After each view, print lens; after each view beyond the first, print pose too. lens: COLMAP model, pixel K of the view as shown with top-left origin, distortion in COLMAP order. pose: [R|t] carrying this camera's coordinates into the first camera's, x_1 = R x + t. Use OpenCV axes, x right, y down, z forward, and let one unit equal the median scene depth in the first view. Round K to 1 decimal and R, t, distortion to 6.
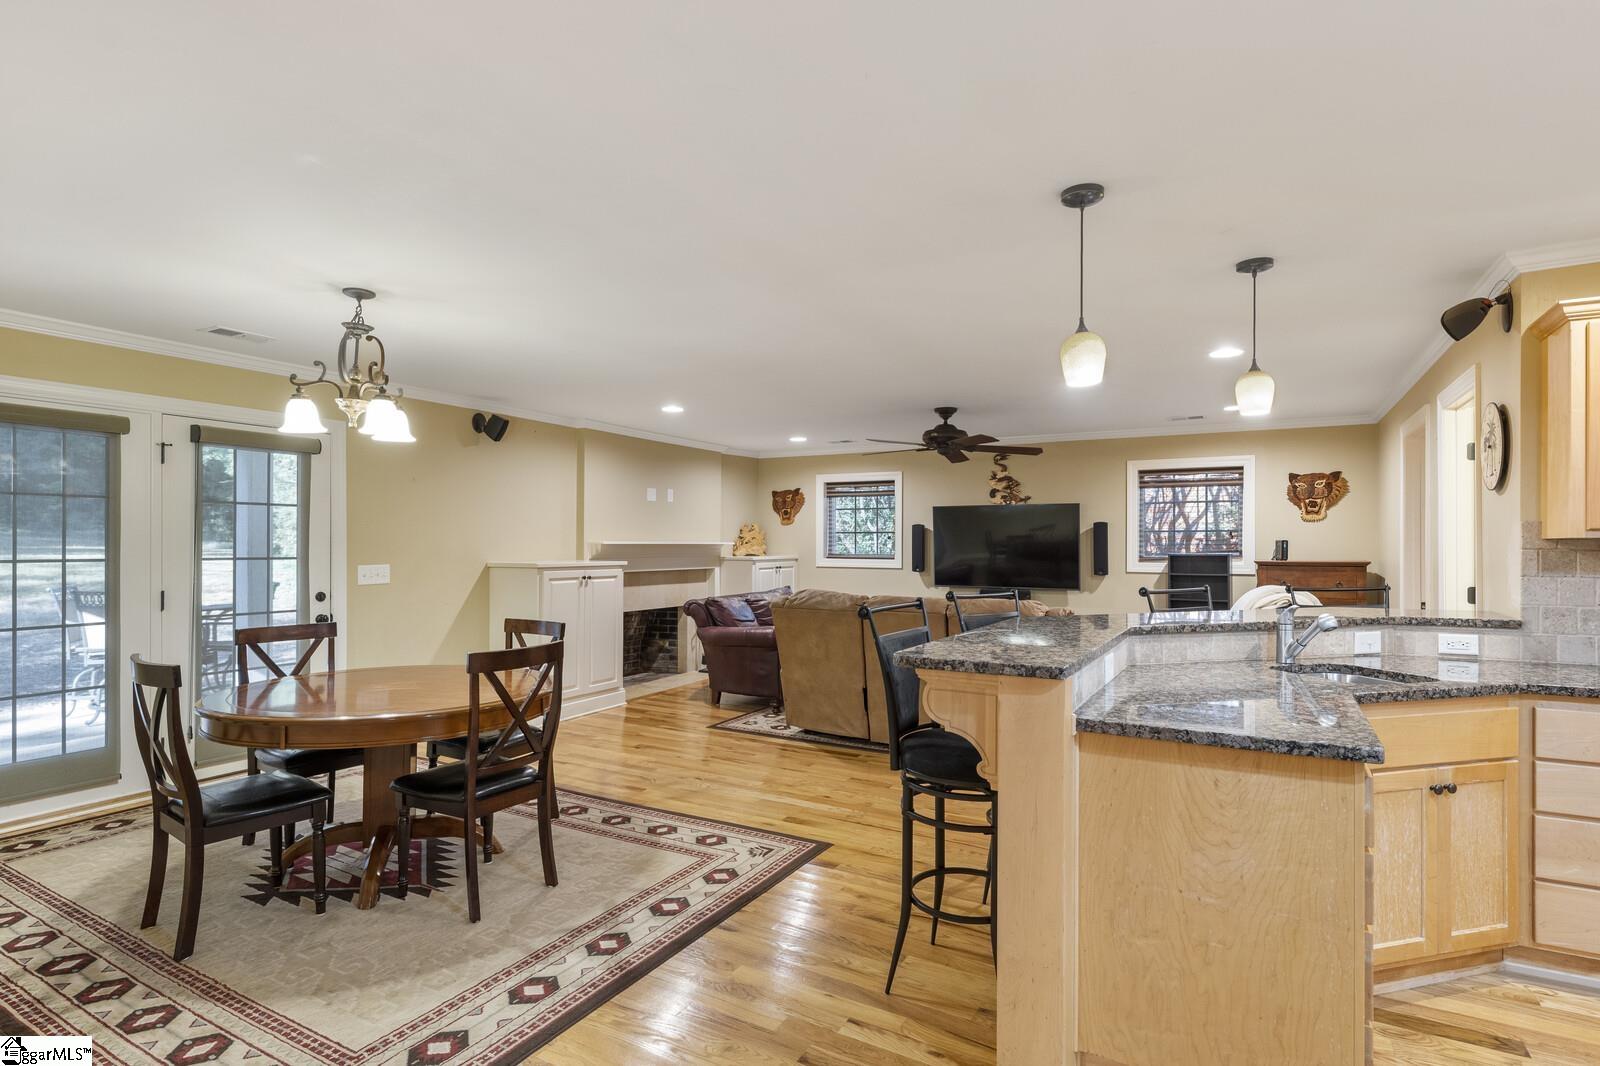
lens RADIAL K [[804.8, 0, 800.0], [0, 804.8, 533.0], [0, 0, 1]] dist [-0.013907, 0.000053]
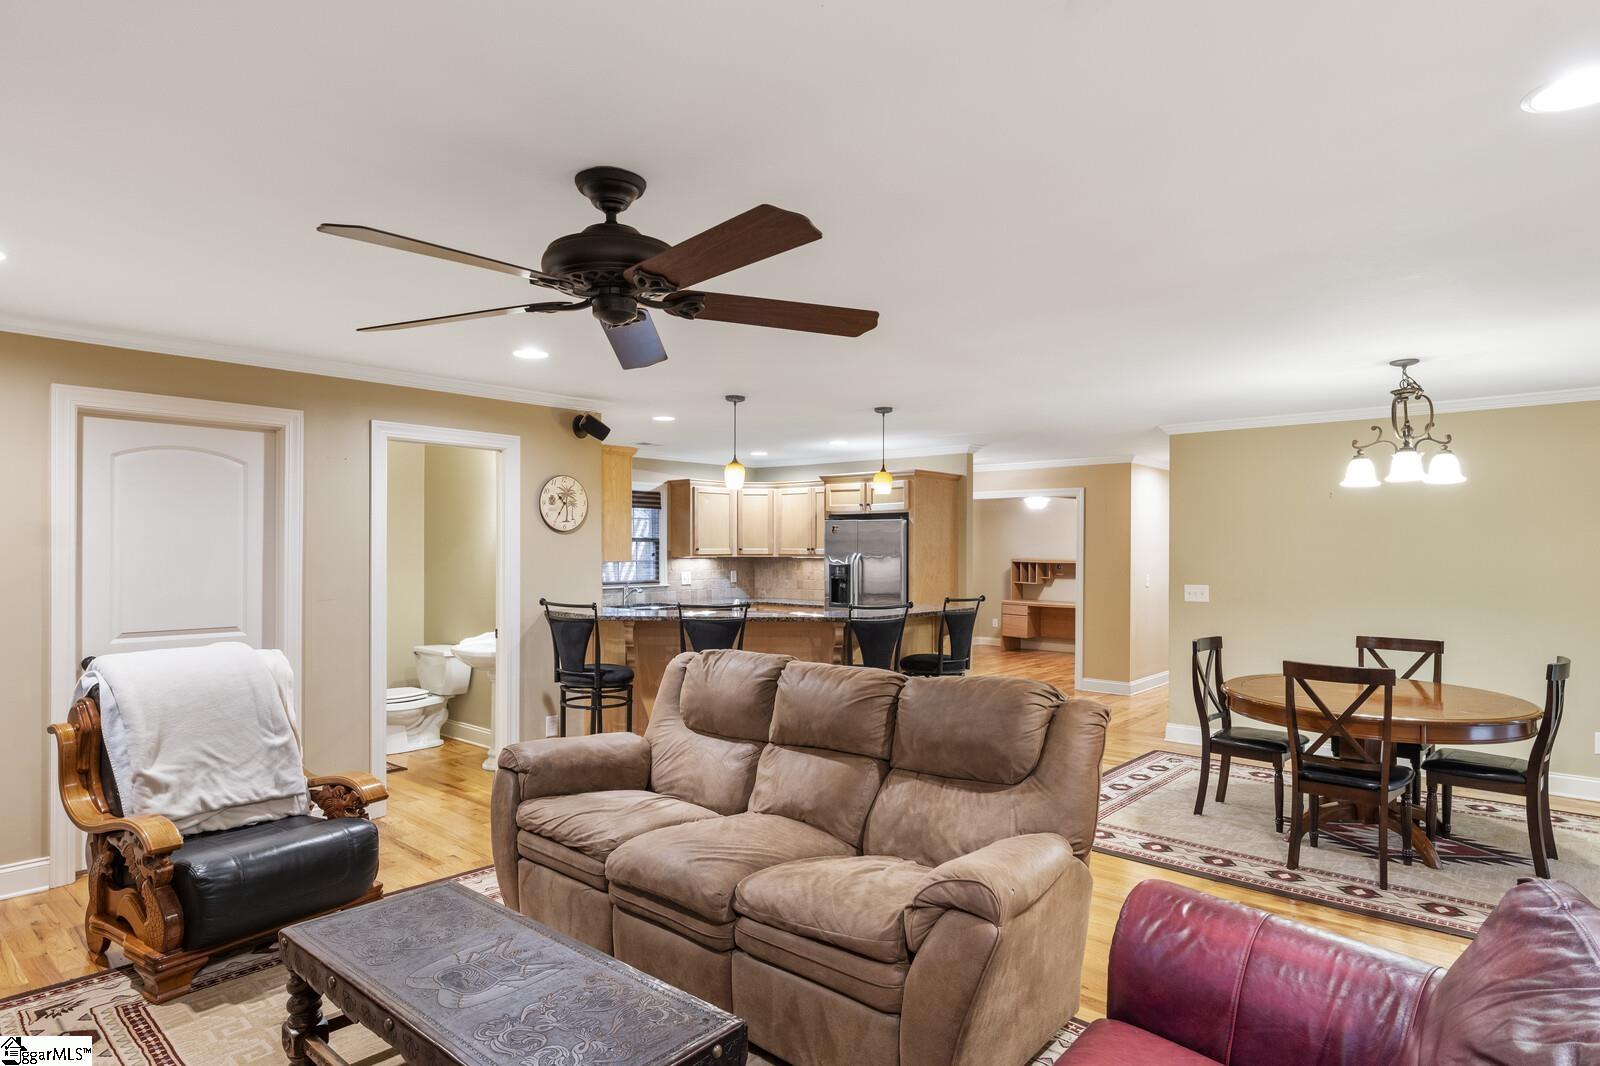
lens RADIAL K [[902.6, 0, 800.0], [0, 902.6, 533.0], [0, 0, 1]] dist [0.016041, -0.000308]
pose [[-0.980232, -0.003873, 0.197813, 0.037069], [-0.010115, 0.999482, -0.030556, 0.001176], [-0.197592, -0.031953, -0.979763, 1.634555]]
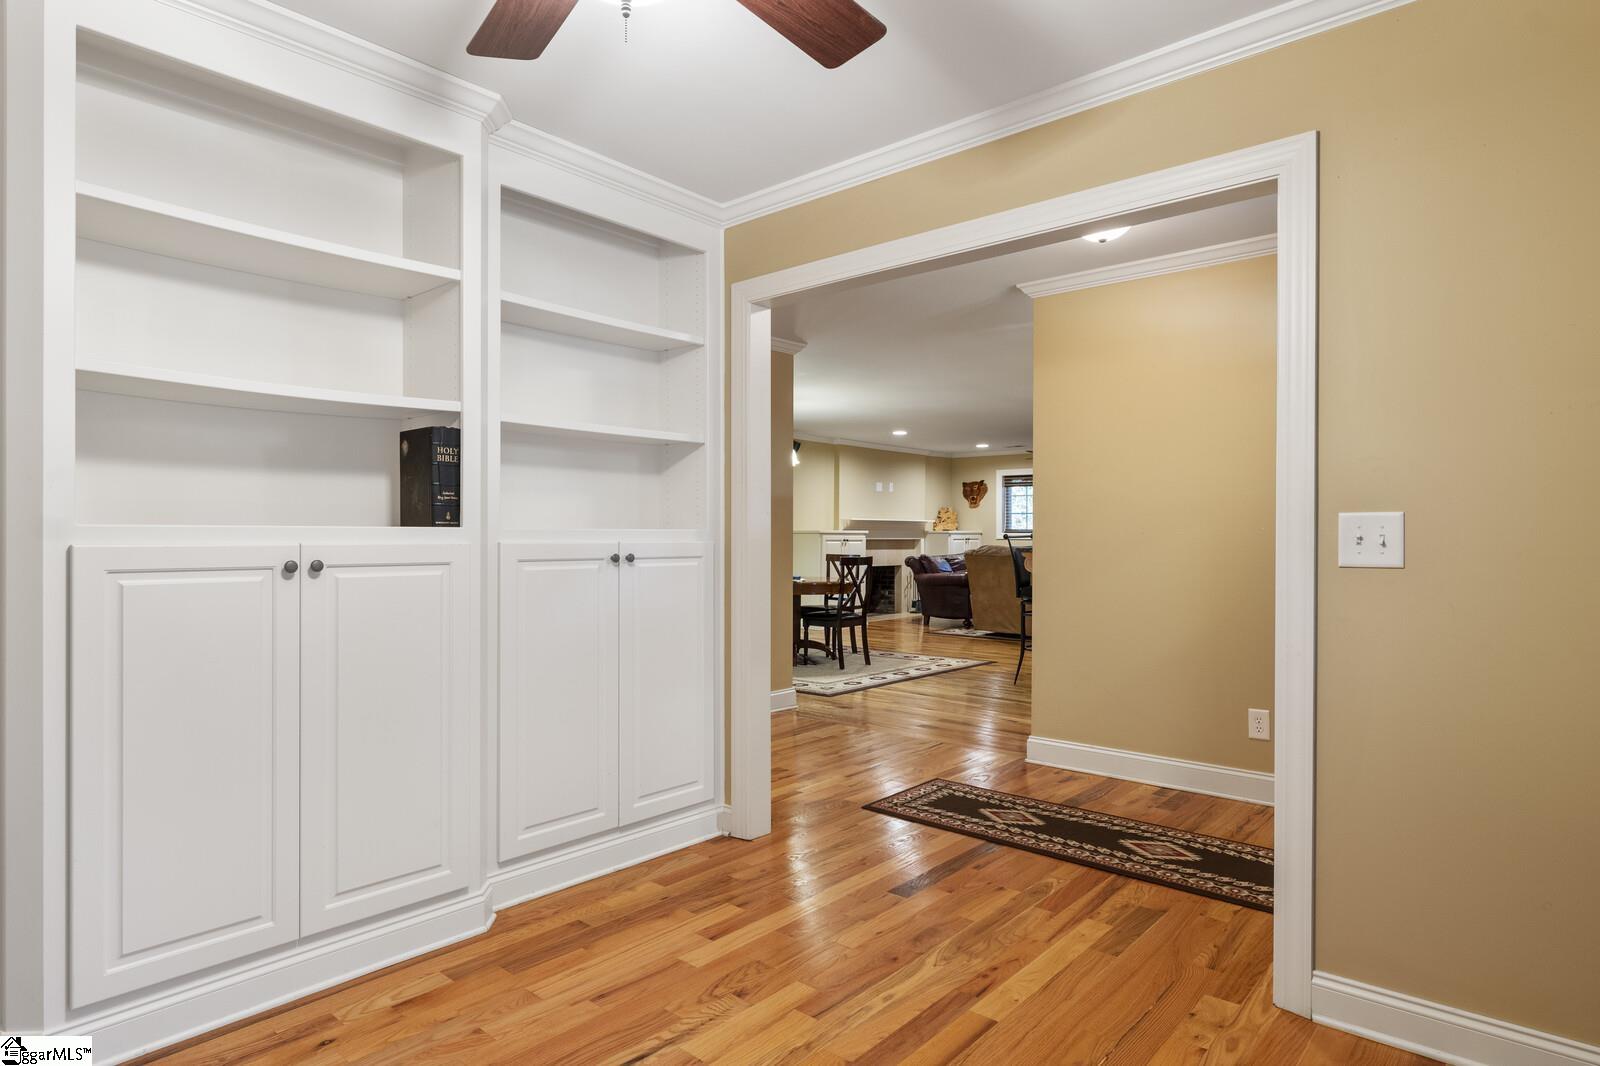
lens RADIAL K [[902.6, 0, 800.0], [0, 902.6, 533.0], [0, 0, 1]] dist [0.016041, -0.000308]
pose [[0.979093, 0.002263, -0.203399, 0.008916], [0.000337, 0.999919, 0.012747, 0.018232], [0.203411, -0.012549, 0.979013, -0.772085]]
